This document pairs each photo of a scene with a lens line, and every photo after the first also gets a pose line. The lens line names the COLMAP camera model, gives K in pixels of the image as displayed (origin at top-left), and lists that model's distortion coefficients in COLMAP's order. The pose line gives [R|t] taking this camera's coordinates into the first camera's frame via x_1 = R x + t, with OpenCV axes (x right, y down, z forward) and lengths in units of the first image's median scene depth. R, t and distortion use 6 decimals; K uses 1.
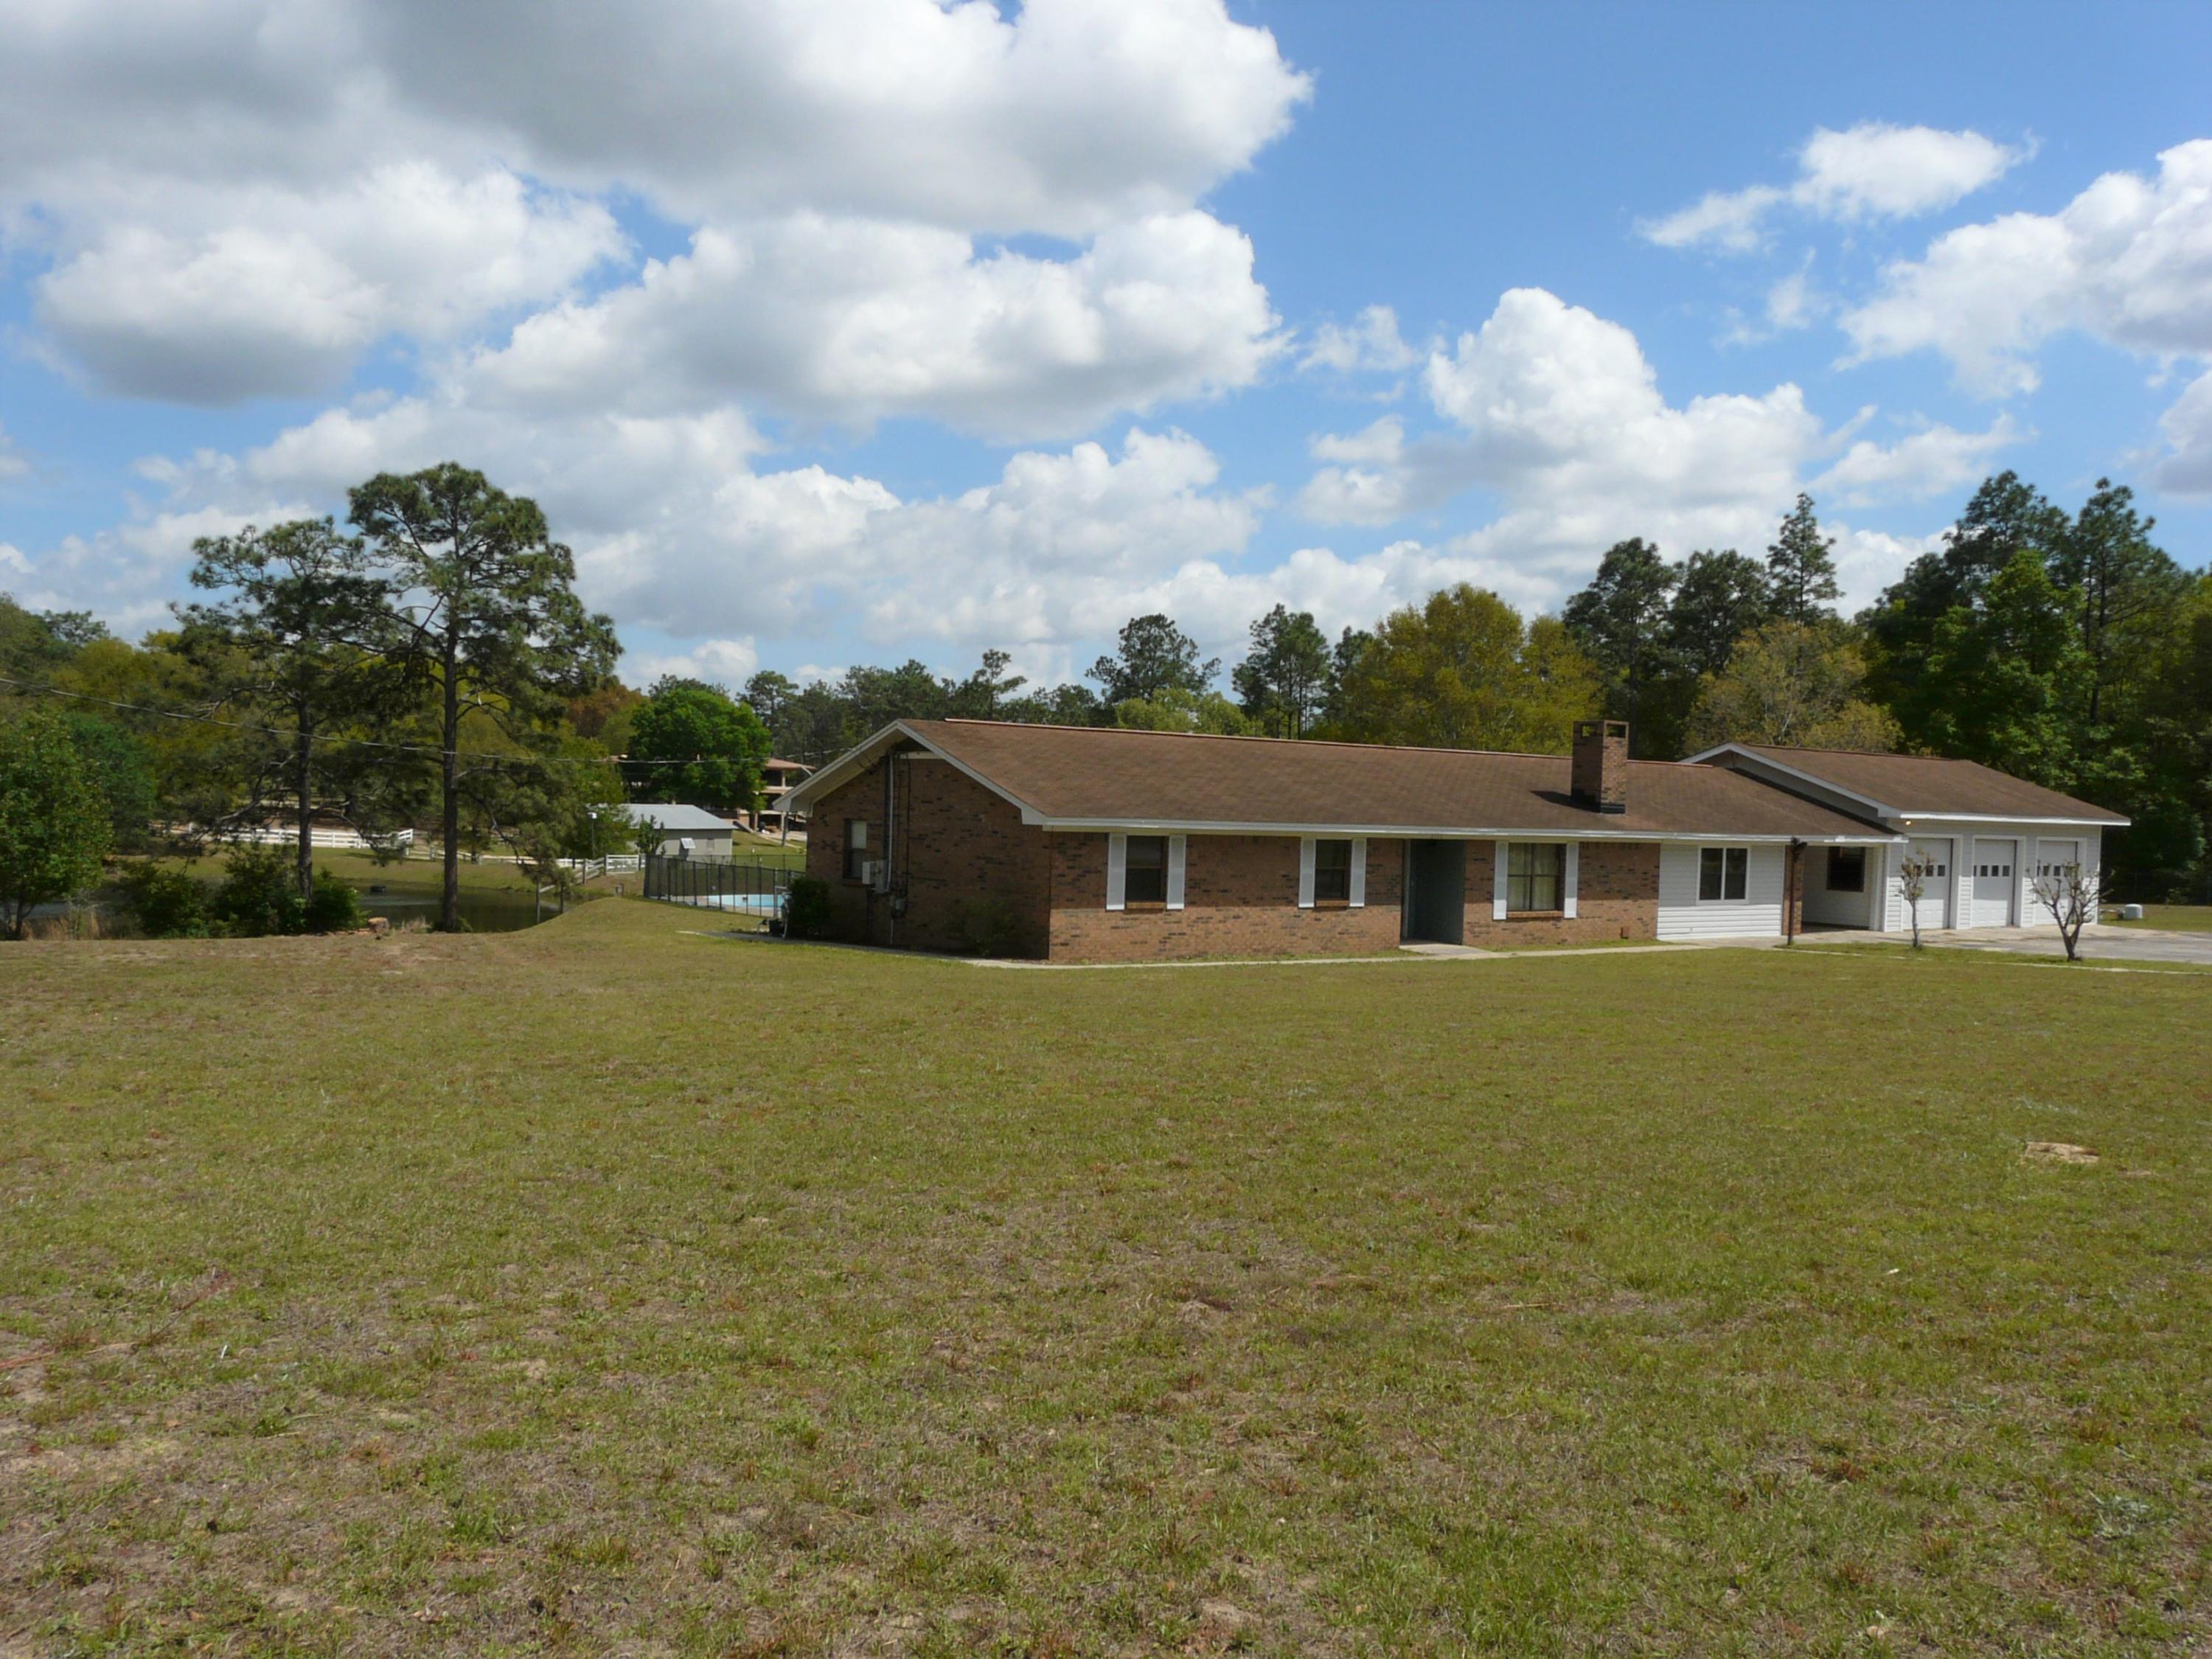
lens RADIAL K [[1846.7, 0, 1096.5], [0, 1846.7, 851.9], [0, 0, 1]] dist [-0.065390, 0.088835]
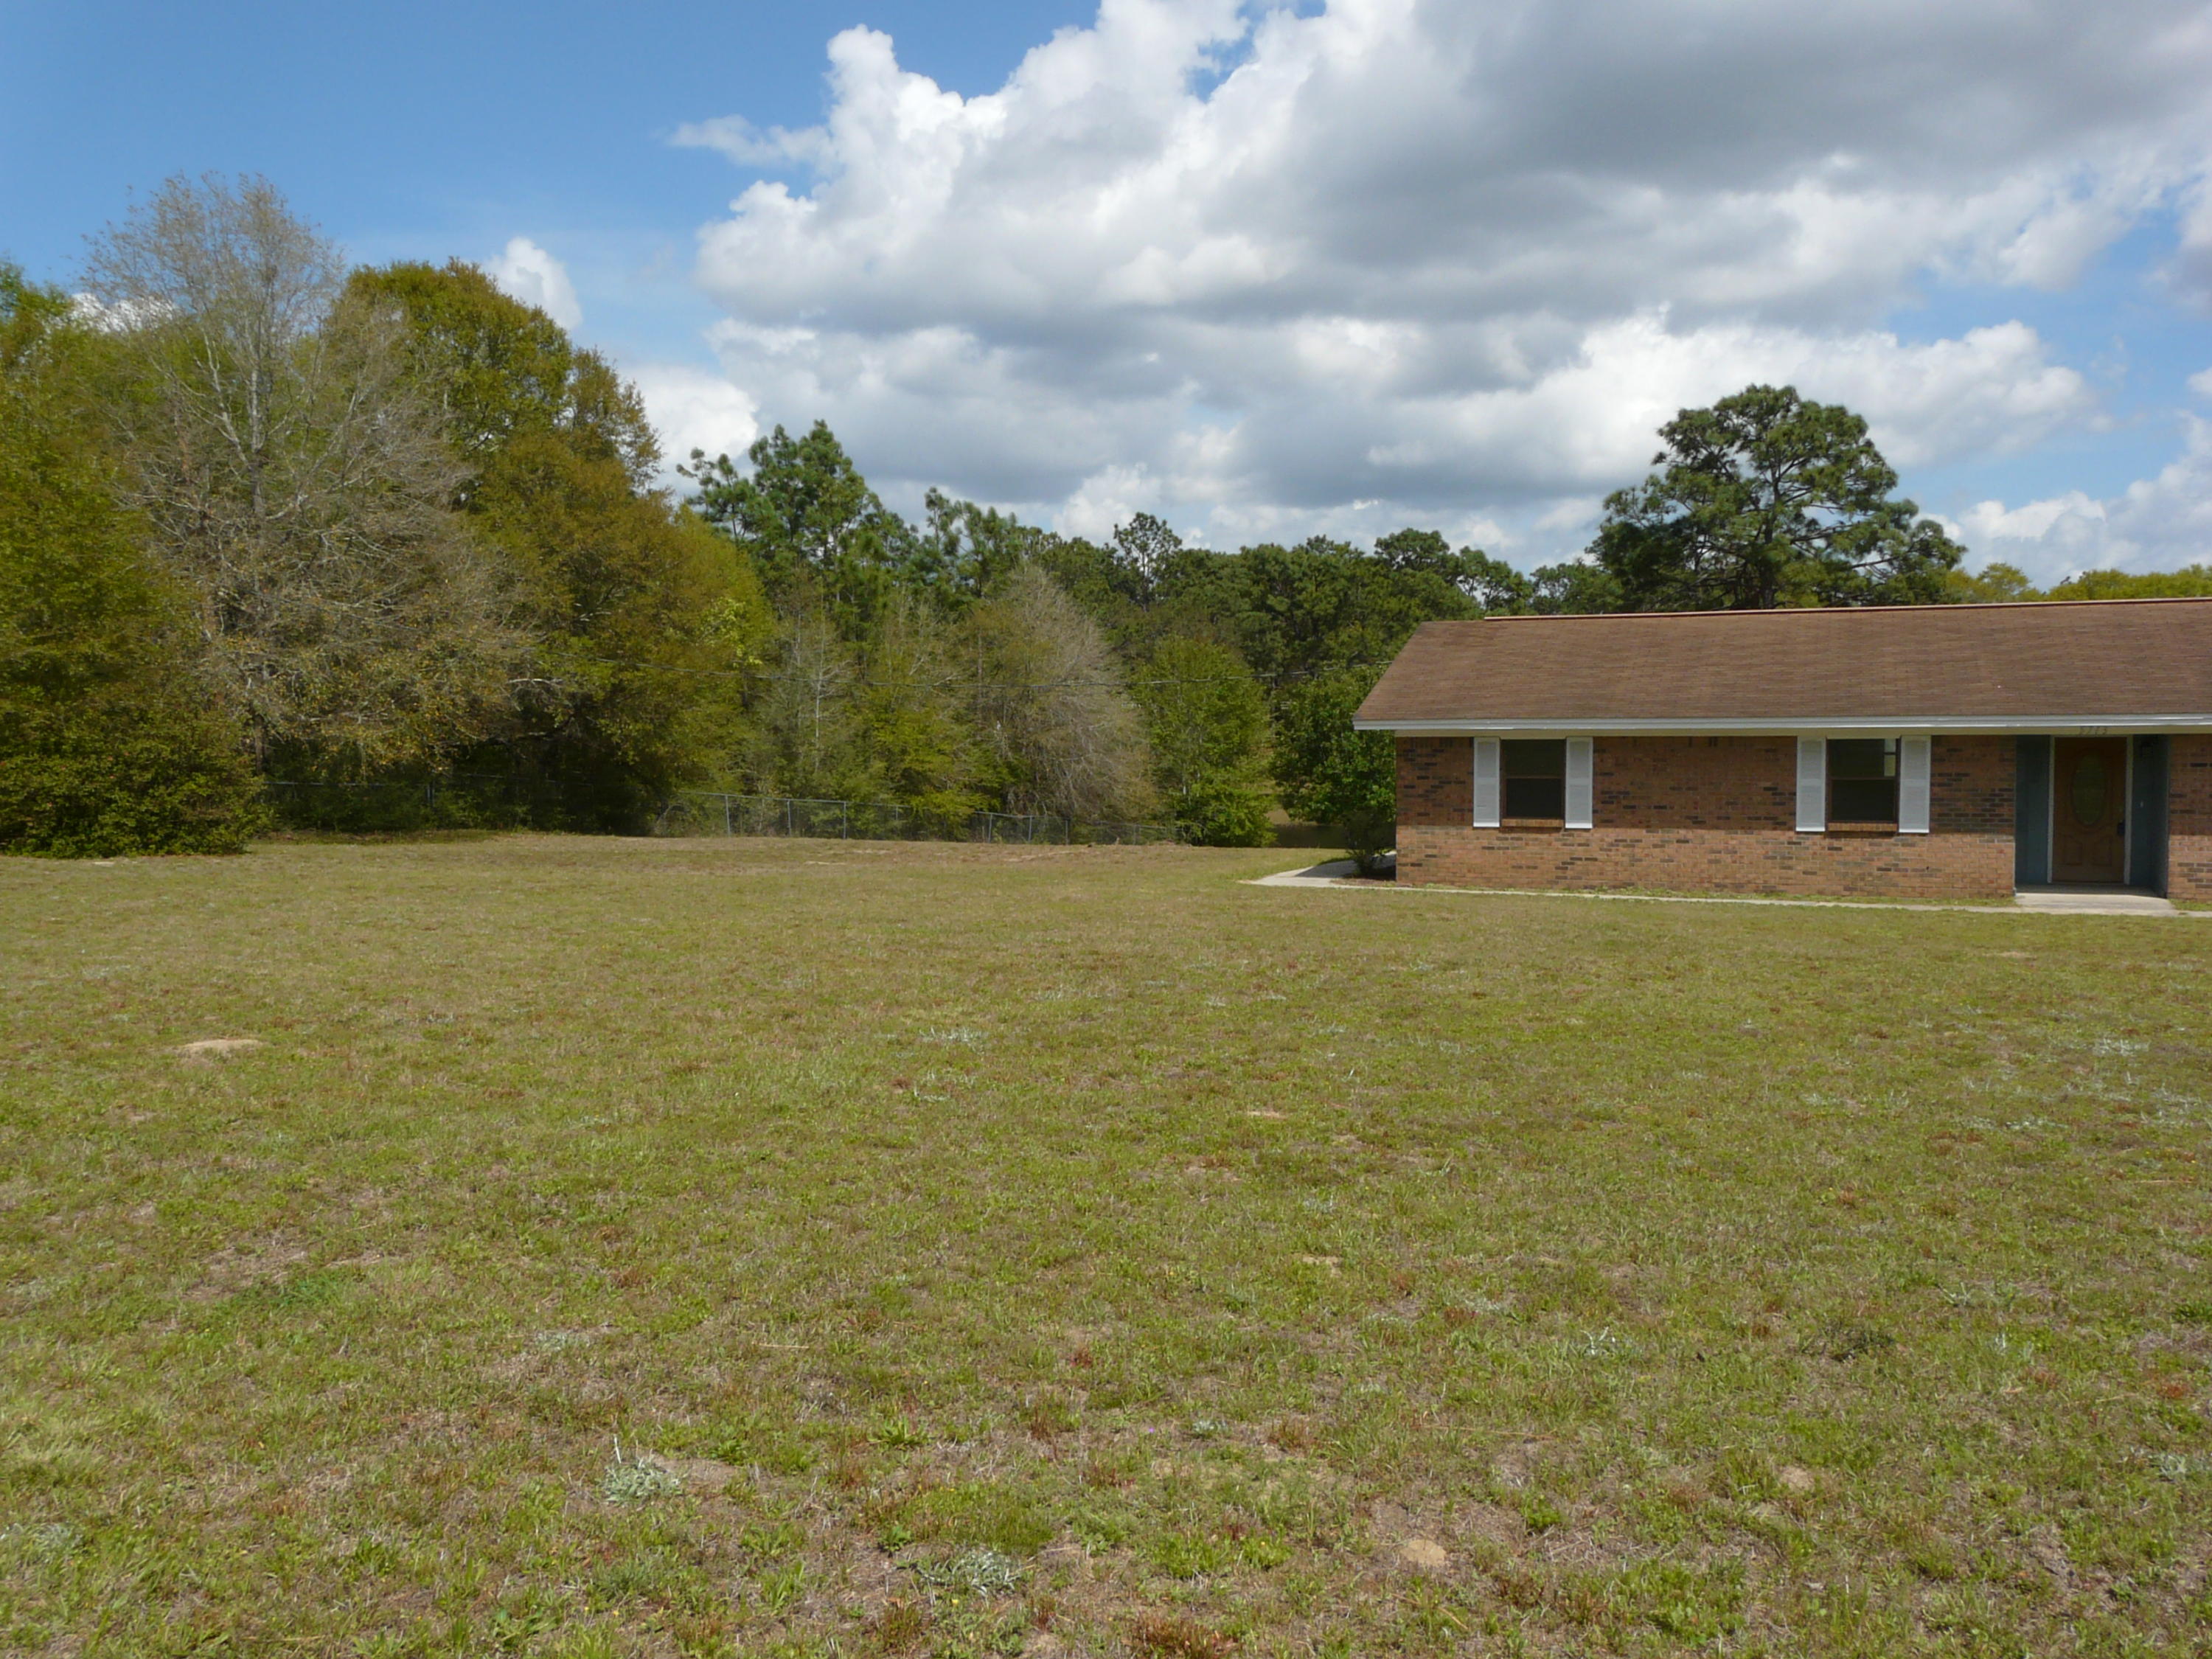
lens RADIAL K [[1846.7, 0, 1102.4], [0, 1846.7, 843.4], [0, 0, 1]] dist [-0.065390, 0.088835]
pose [[0.517249, 0.019478, -0.855613, 0.260358], [0.001820, 0.999714, 0.023859, 0.007314], [0.855833, -0.013898, 0.517066, 0.164756]]
